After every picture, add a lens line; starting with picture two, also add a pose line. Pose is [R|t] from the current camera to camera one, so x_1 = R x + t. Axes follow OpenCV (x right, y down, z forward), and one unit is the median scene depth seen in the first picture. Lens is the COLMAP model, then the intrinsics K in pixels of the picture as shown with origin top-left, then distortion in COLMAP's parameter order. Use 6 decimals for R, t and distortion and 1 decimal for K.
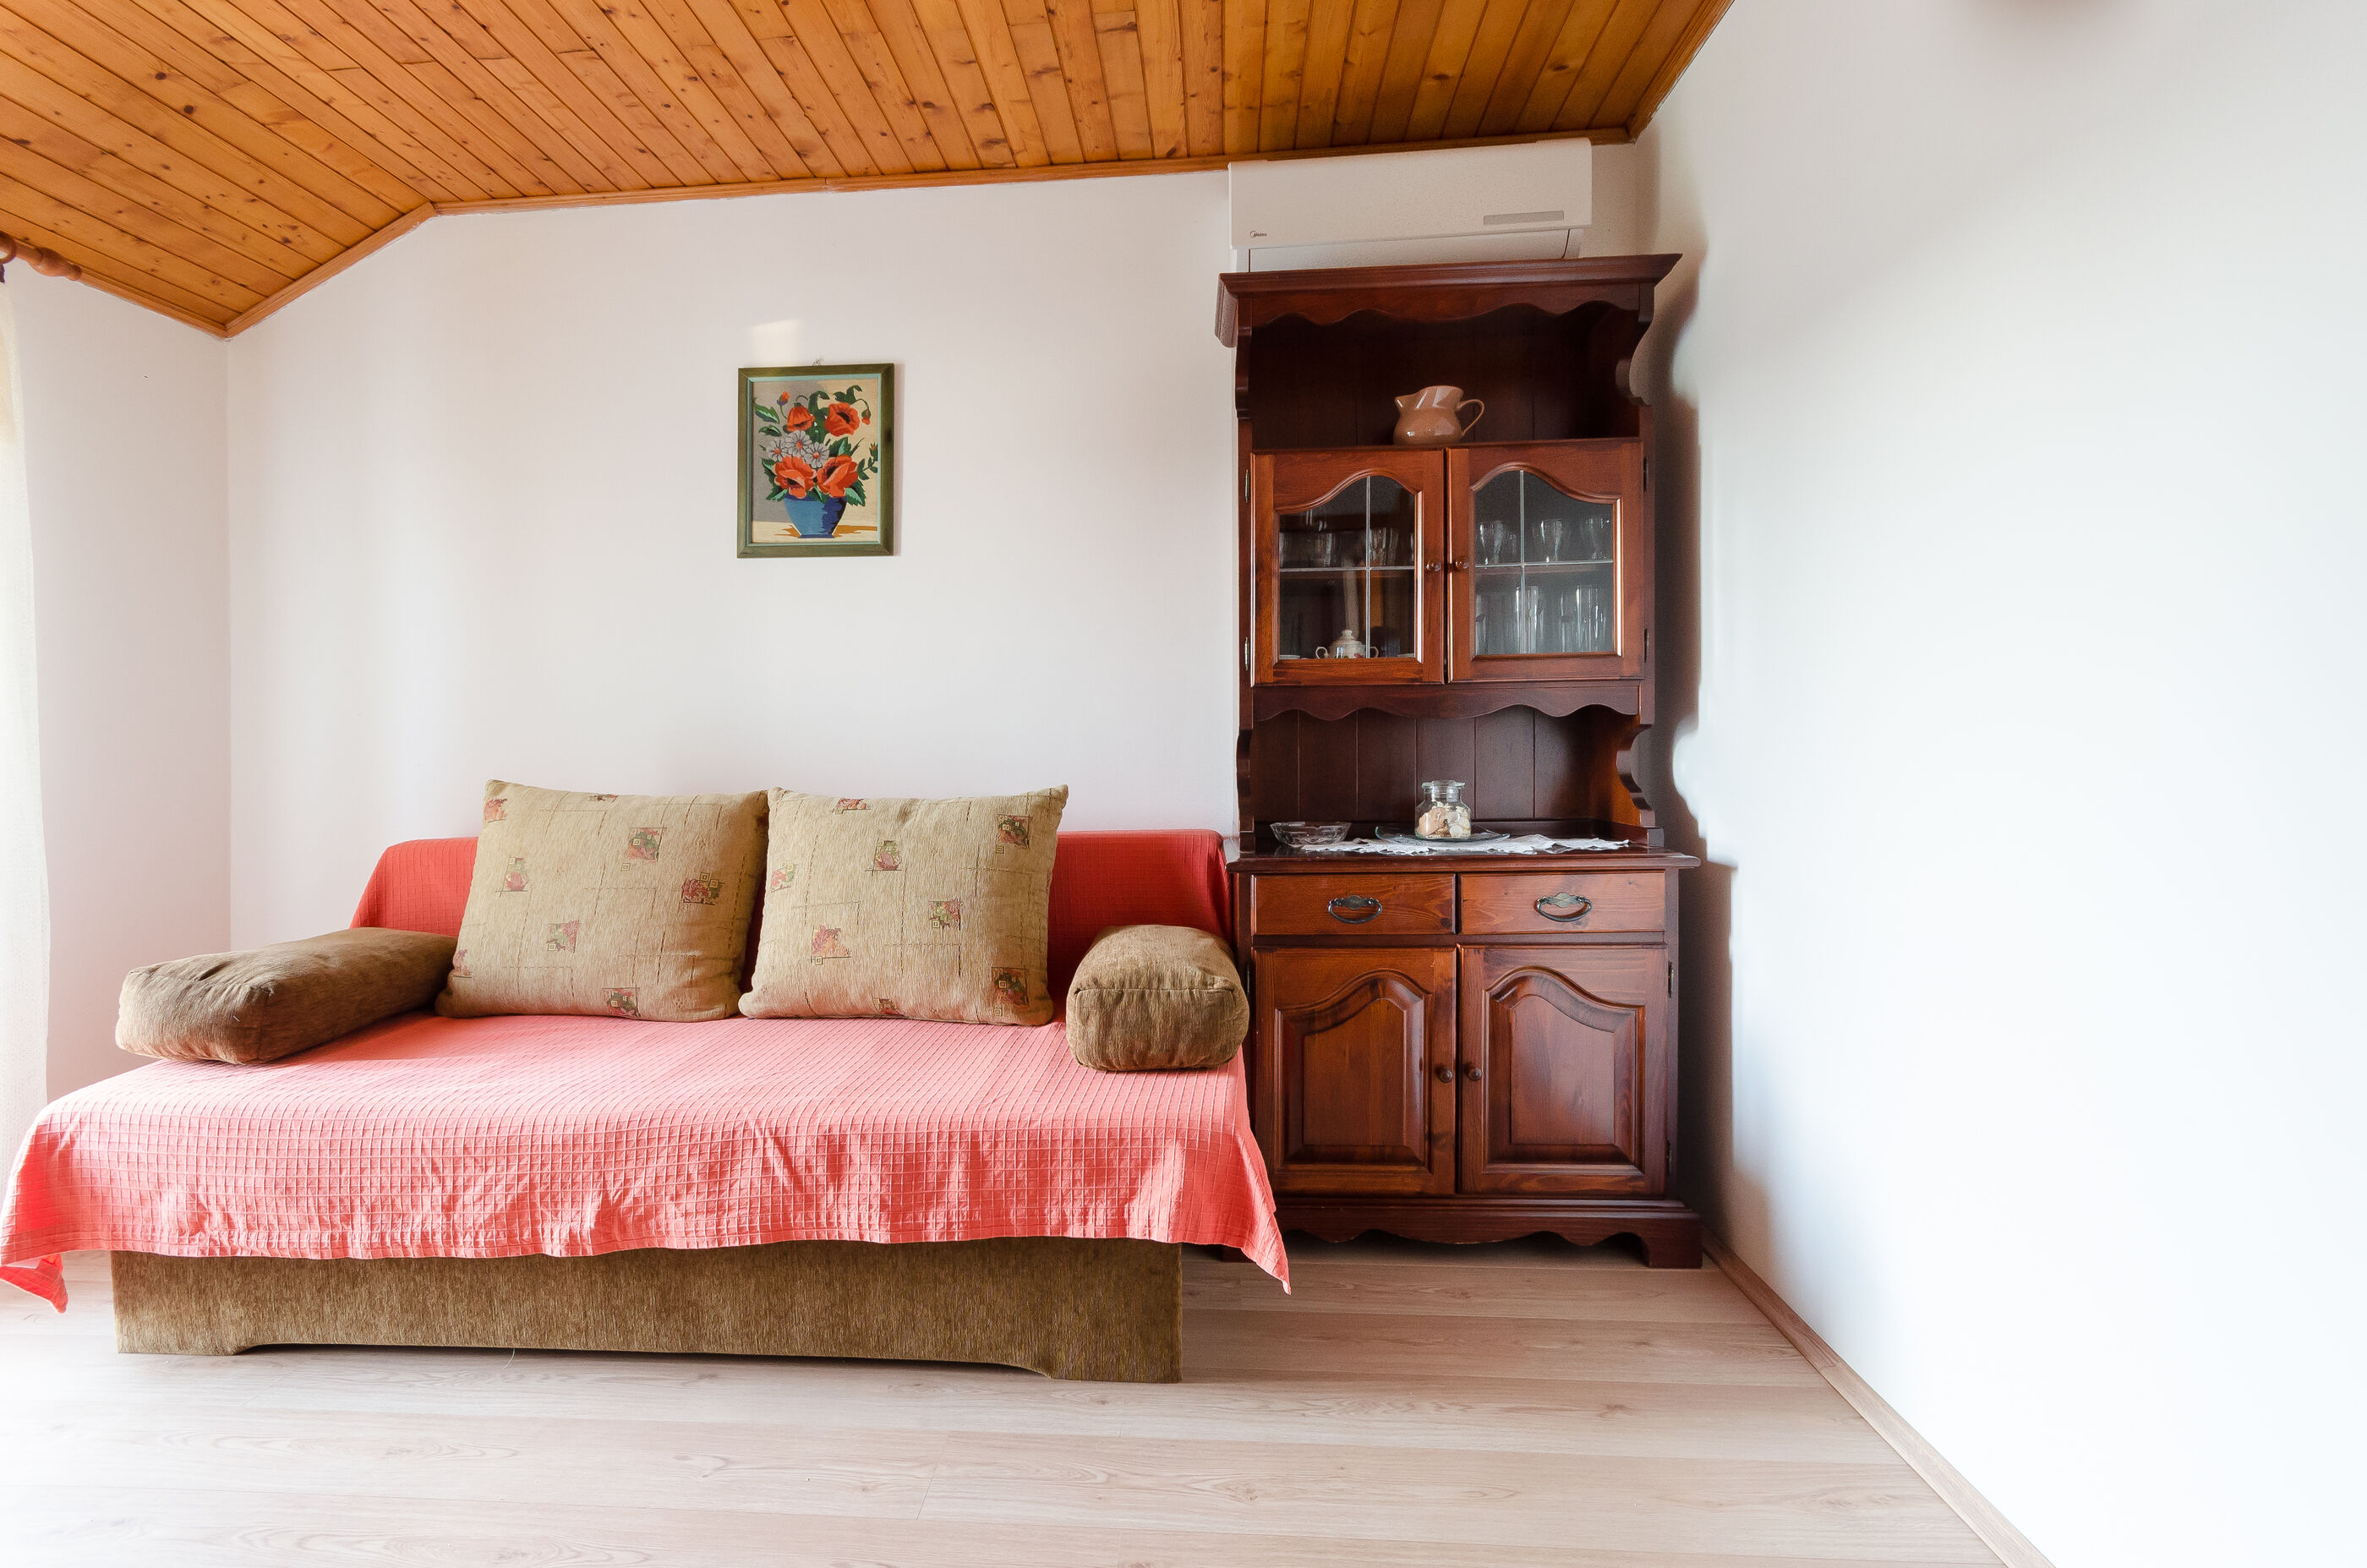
lens RADIAL K [[1135.6, 0, 1151.6], [0, 1135.6, 765.5], [0, 0, 1]] dist [0.002611, 0.000870]
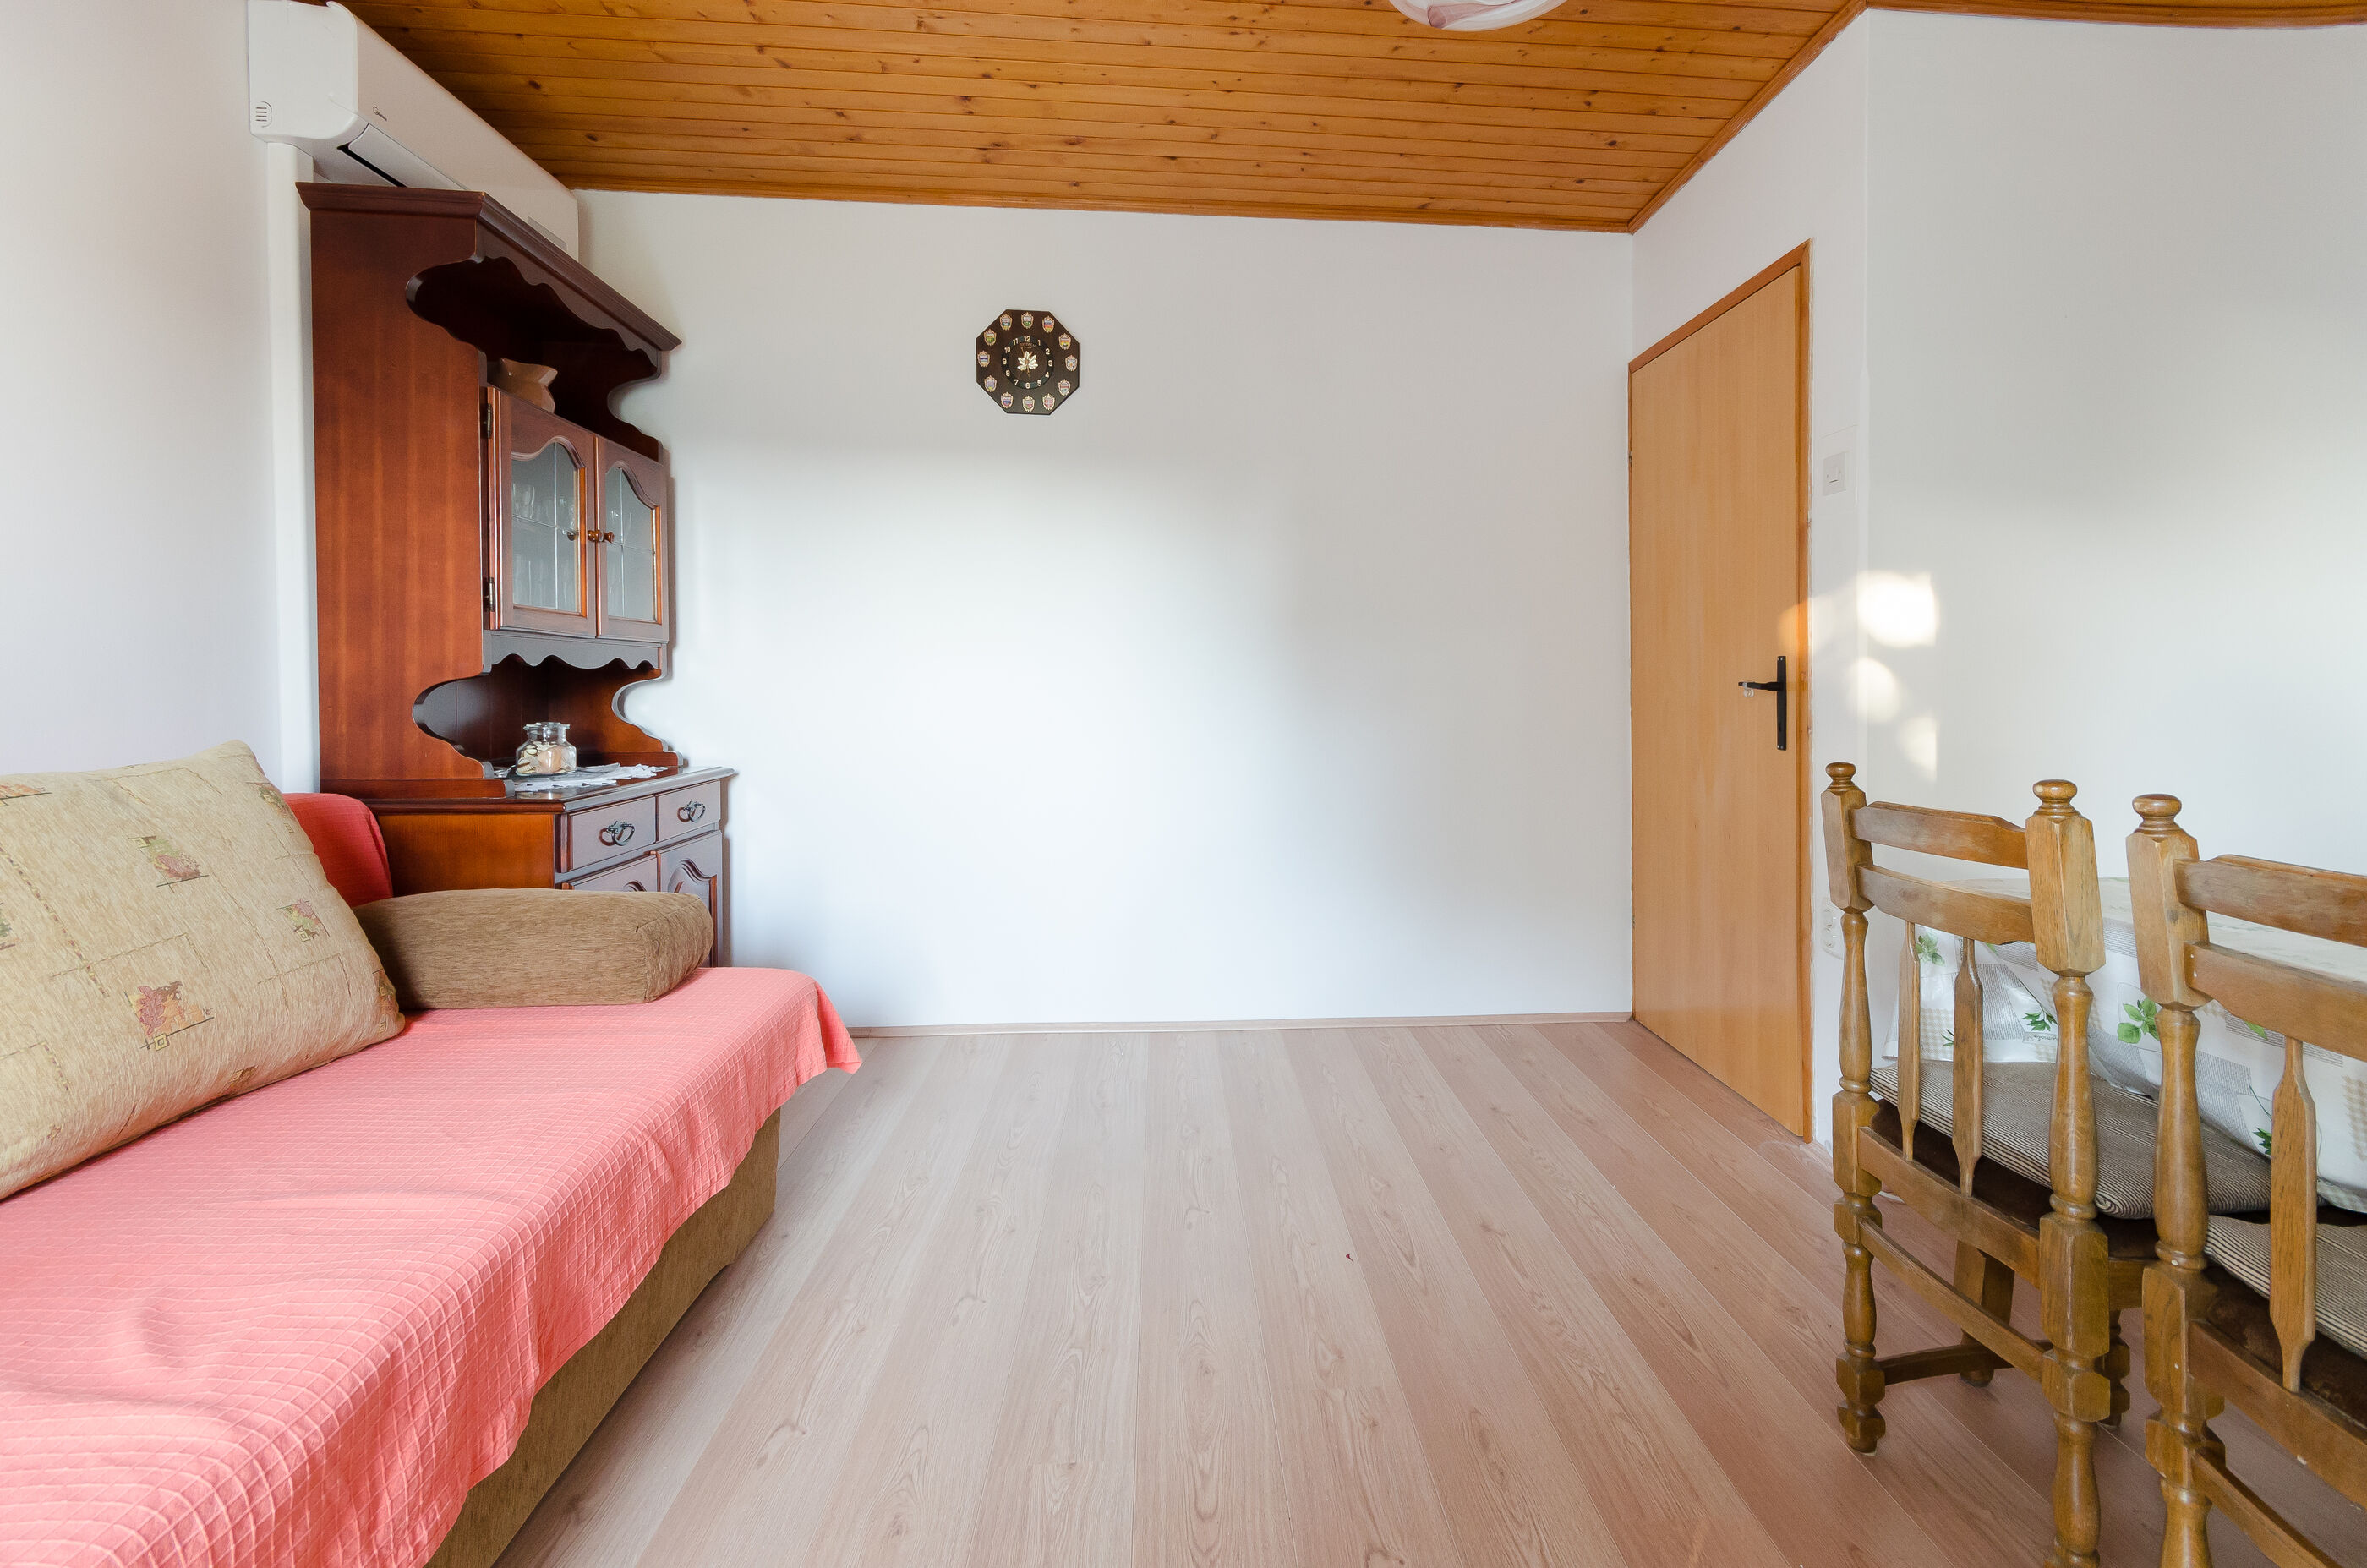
lens RADIAL K [[1078.1, 0, 1260.8], [0, 1078.1, 704.7], [0, 0, 1]] dist [-0.002768, -0.000070]
pose [[-0.158903, -0.006498, 0.987273, -0.921006], [0.009267, 0.999924, 0.008073, -0.005135], [-0.987251, 0.010431, -0.158831, 0.499941]]
